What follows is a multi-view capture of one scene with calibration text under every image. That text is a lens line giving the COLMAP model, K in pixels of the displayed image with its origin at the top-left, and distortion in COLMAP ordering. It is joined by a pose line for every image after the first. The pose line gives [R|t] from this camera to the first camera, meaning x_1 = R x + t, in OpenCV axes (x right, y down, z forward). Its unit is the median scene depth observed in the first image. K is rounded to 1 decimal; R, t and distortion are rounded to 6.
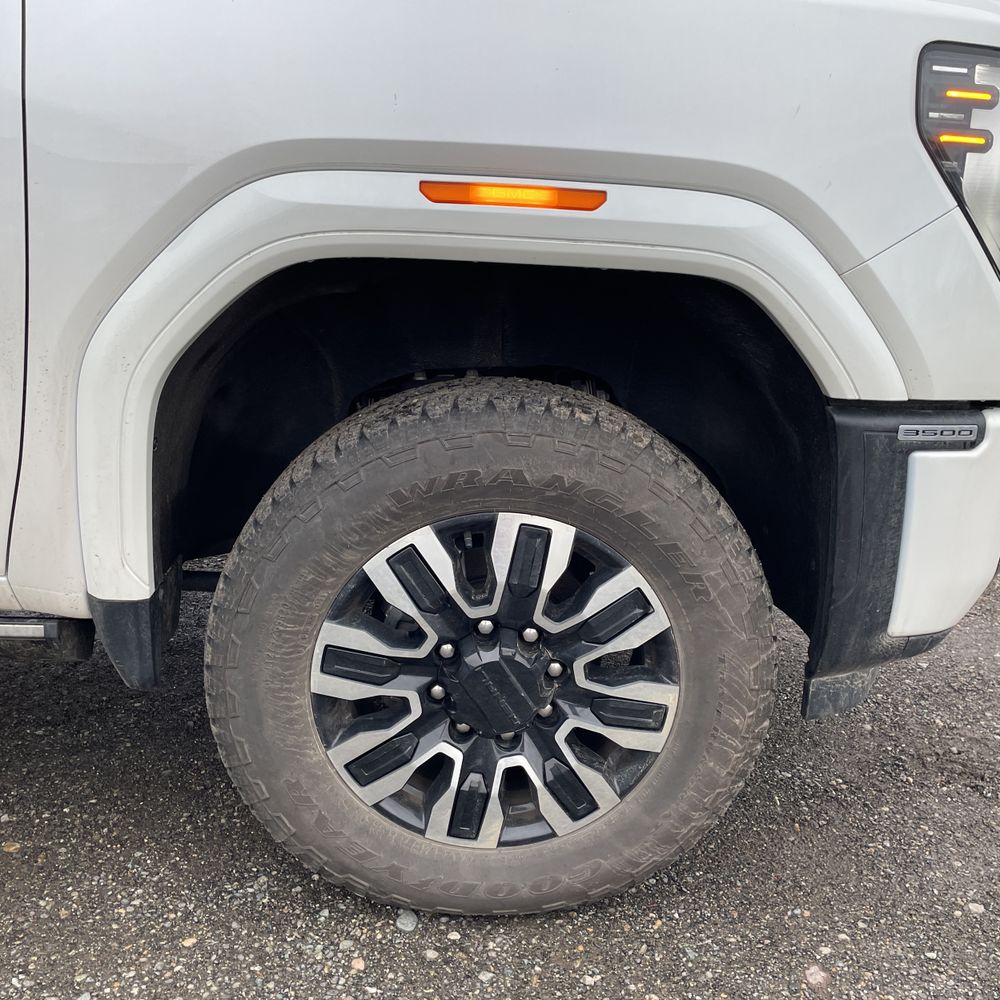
lens RADIAL K [[1024.4, 0, 514.1], [0, 1024.4, 496.6], [0, 0, 1]] dist [0.122448, -0.189058]
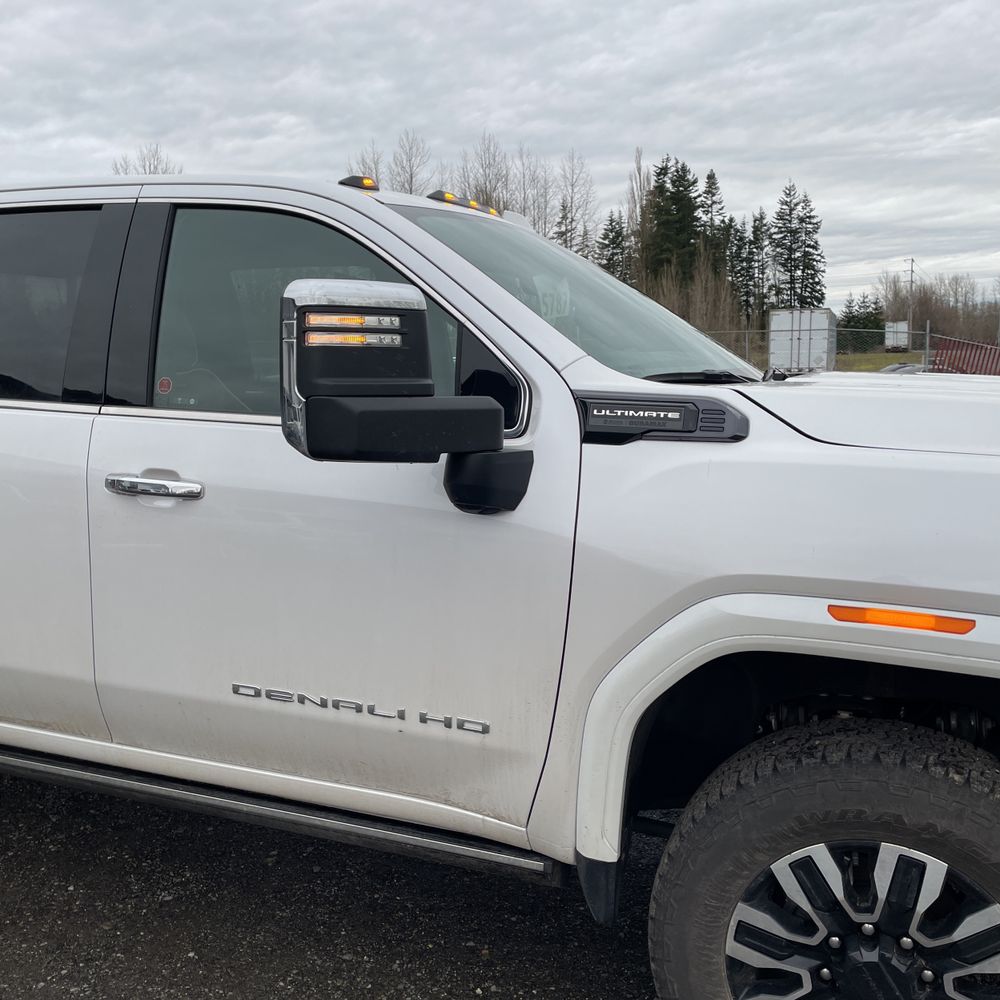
lens RADIAL K [[996.2, 0, 509.8], [0, 996.2, 505.9], [0, 0, 1]] dist [0.094727, -0.119503]
pose [[0.920770, 0.035934, -0.388446, 0.032841], [-0.094548, 0.986617, -0.132846, -0.183311], [0.378474, 0.159048, 0.911845, -0.388776]]
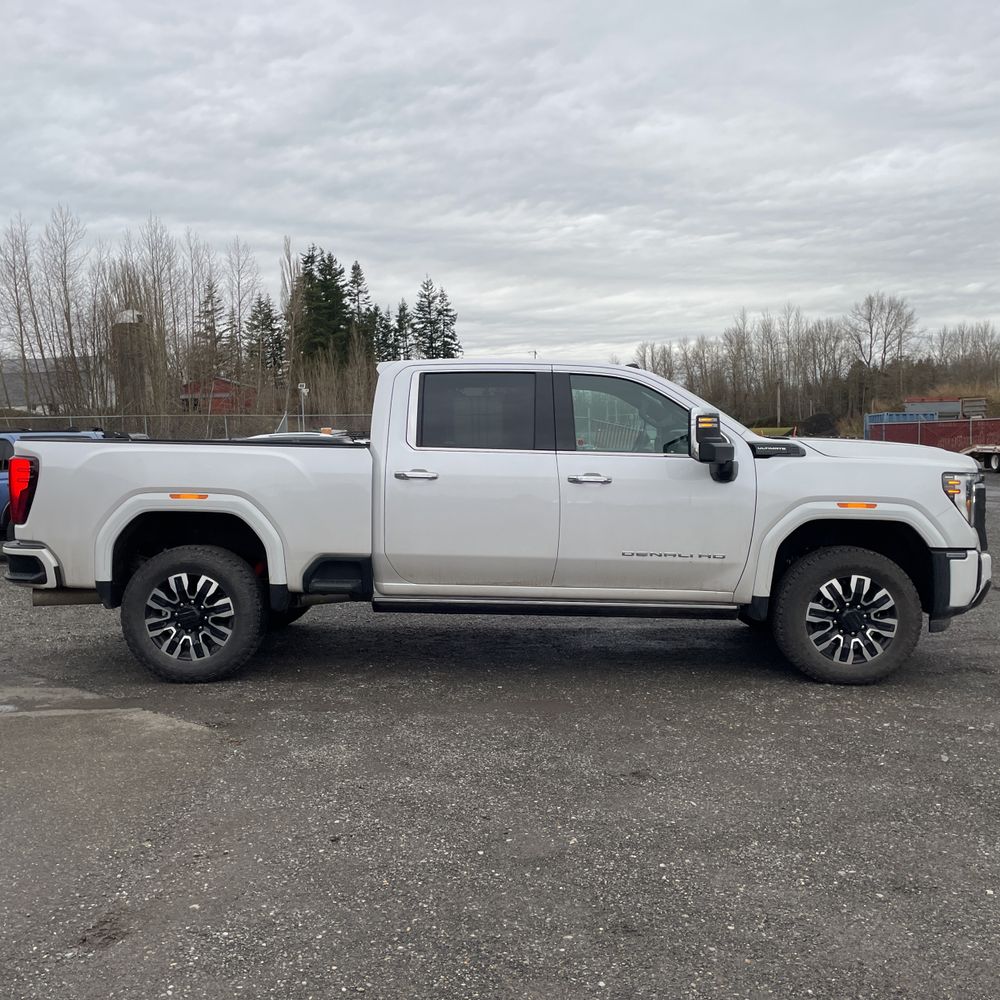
lens RADIAL K [[984.1, 0, 504.6], [0, 984.1, 506.0], [0, 0, 1]] dist [0.125325, -0.193444]
pose [[0.998263, -0.018658, -0.055889, -1.194260], [0.005677, 0.974584, -0.223950, 0.640947], [0.058647, 0.223244, 0.972997, -3.116809]]
